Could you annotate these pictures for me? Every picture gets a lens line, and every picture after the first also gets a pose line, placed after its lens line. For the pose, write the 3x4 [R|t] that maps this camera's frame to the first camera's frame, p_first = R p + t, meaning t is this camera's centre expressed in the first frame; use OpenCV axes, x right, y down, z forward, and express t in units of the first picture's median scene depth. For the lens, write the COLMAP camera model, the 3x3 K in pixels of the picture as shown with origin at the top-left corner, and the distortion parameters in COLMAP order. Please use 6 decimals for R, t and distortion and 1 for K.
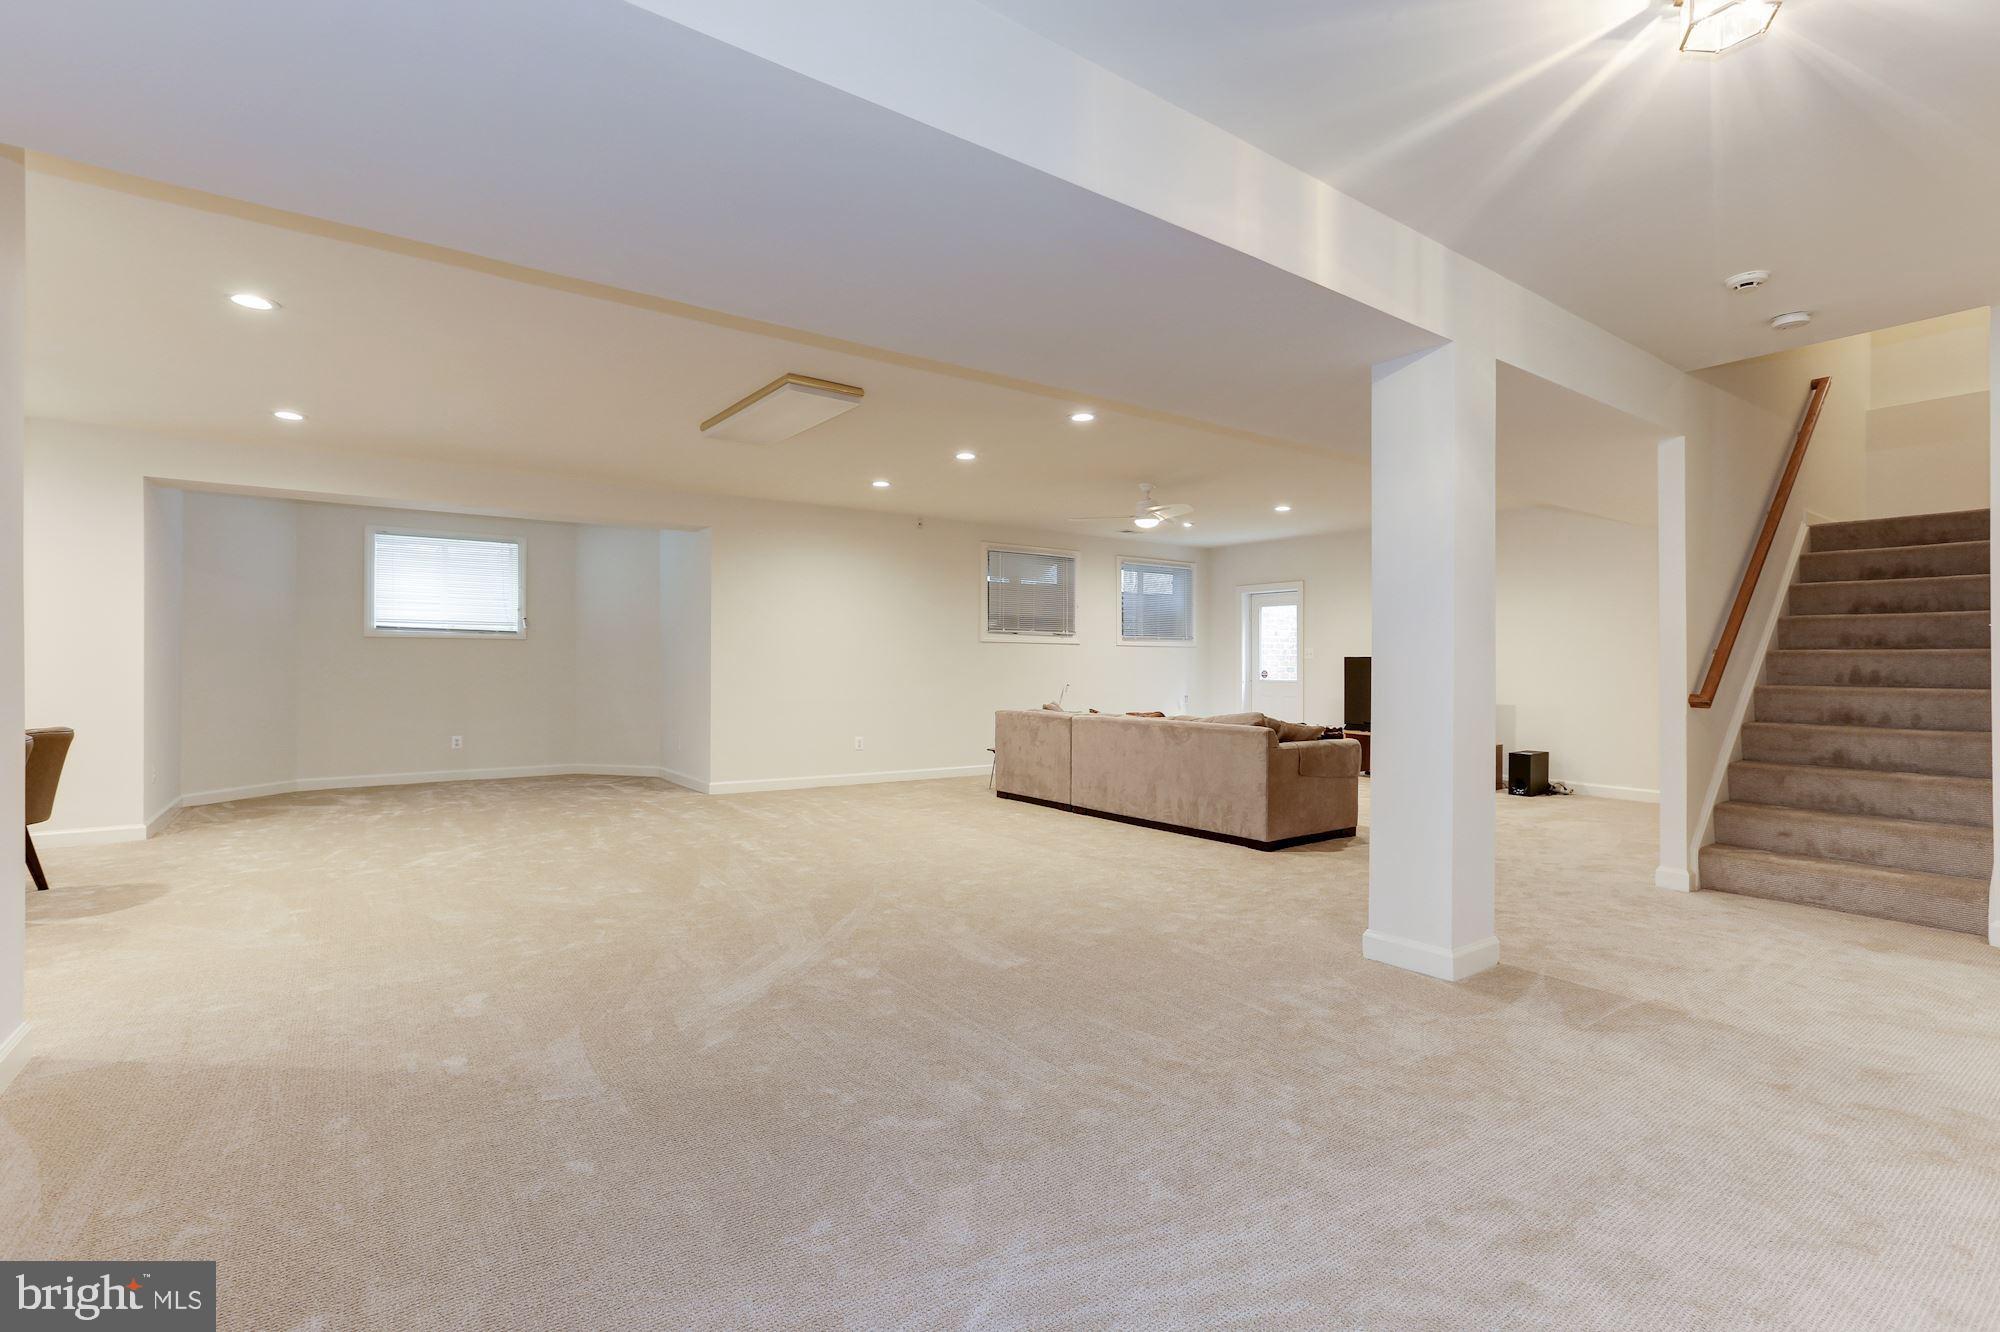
lens RADIAL K [[926.6, 0, 1010.1], [0, 926.6, 665.8], [0, 0, 1]] dist [-0.042615, 0.028738]
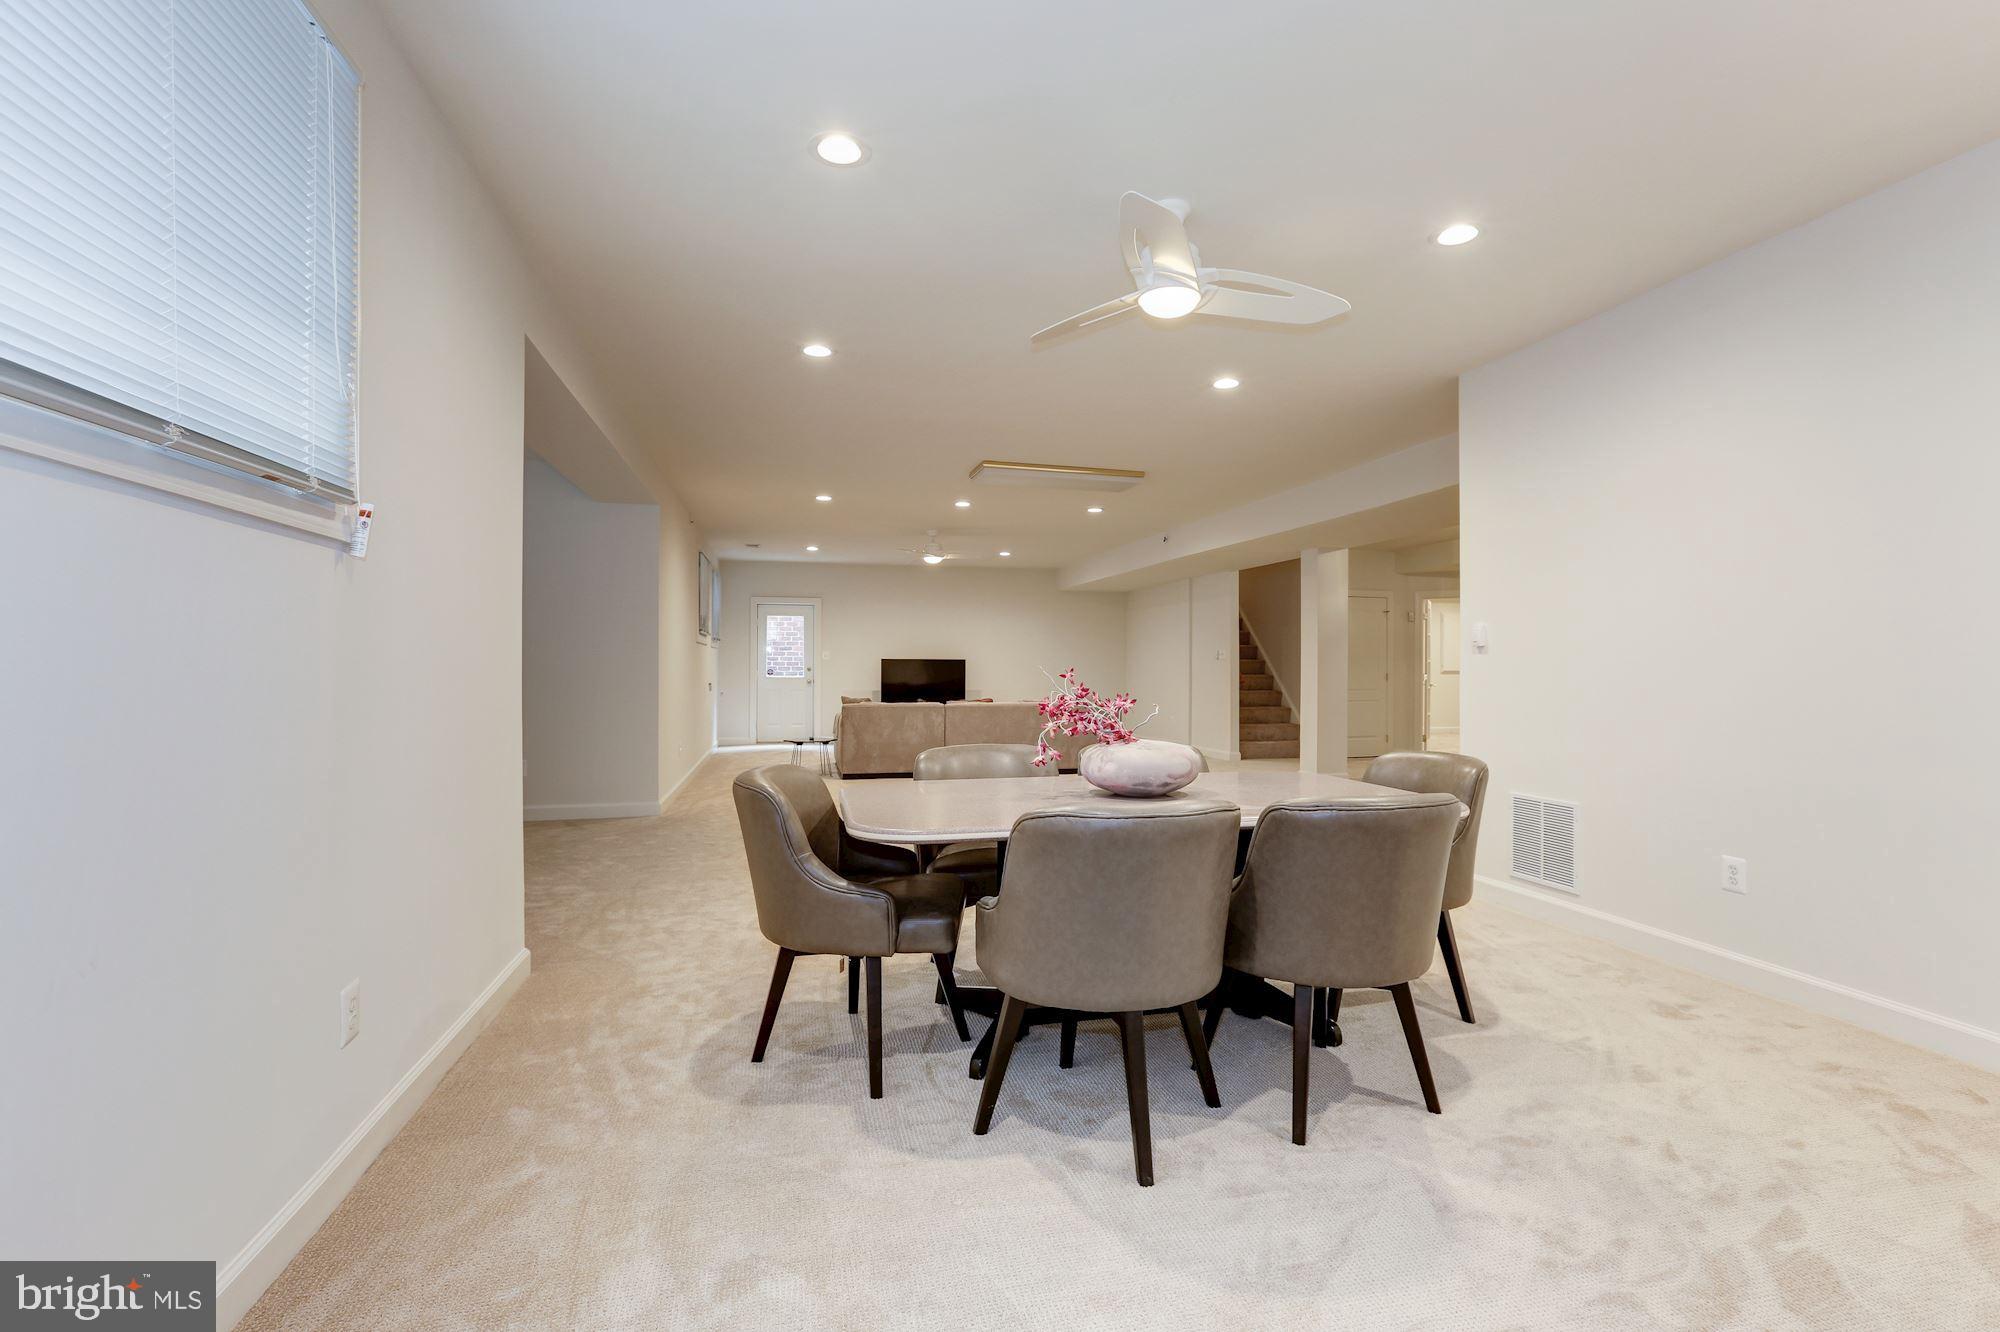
lens RADIAL K [[926.6, 0, 1010.1], [0, 926.6, 665.8], [0, 0, 1]] dist [-0.042615, 0.028738]
pose [[0.384033, 0.000256, 0.923319, -1.019991], [-0.003777, 0.999992, 0.001294, -0.002826], [-0.923312, -0.003984, 0.384031, 0.372320]]
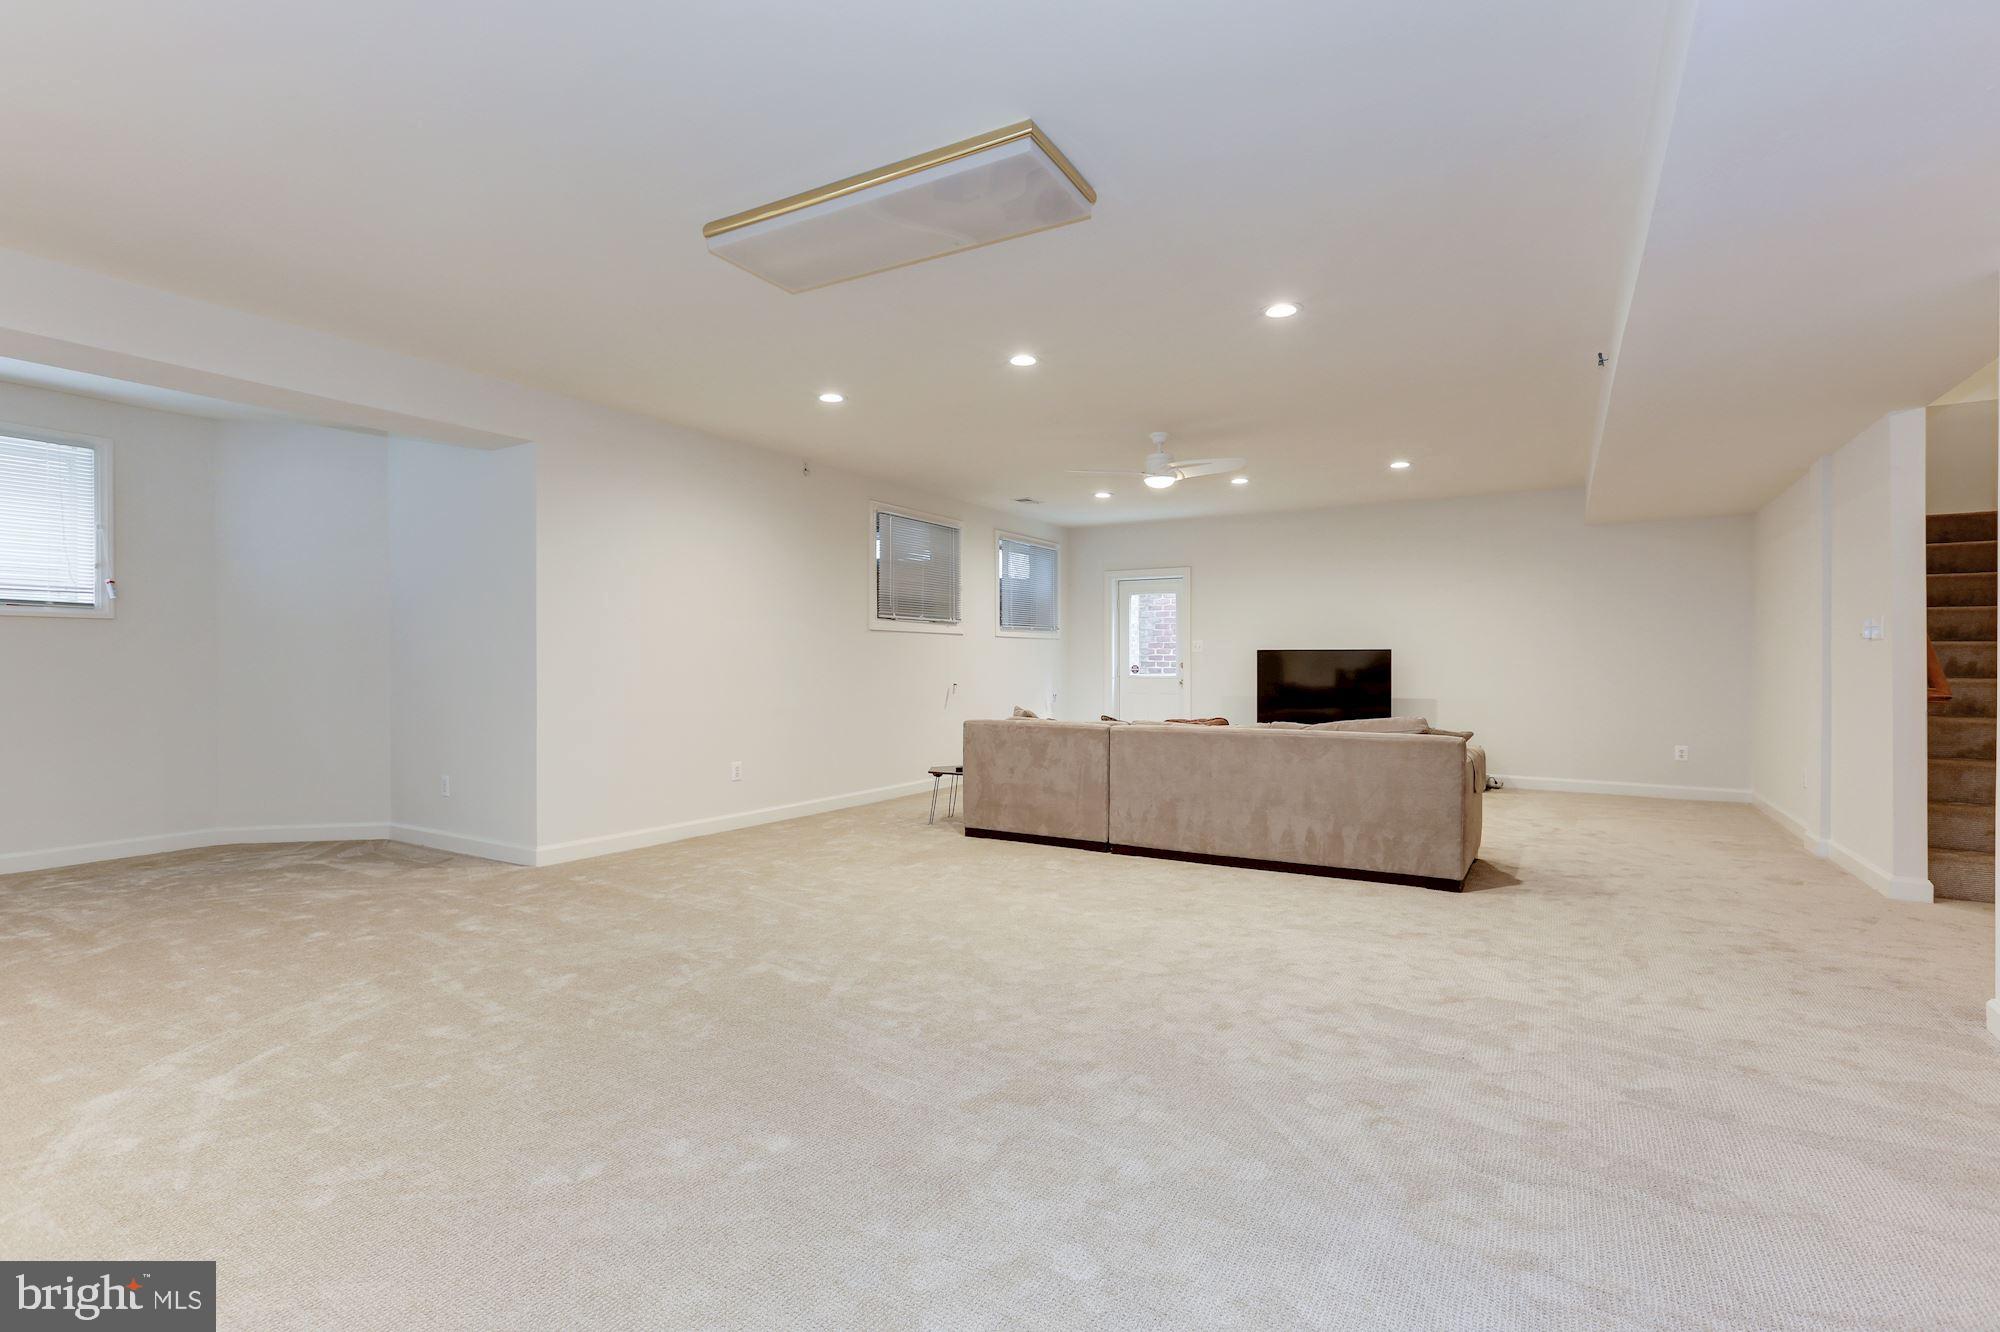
lens RADIAL K [[926.6, 0, 1010.1], [0, 926.6, 665.8], [0, 0, 1]] dist [-0.042615, 0.028738]
pose [[0.920323, -0.005717, 0.391117, -0.278923], [0.003589, 0.999975, 0.006172, -0.000406], [-0.391142, -0.004277, 0.920320, 0.303946]]
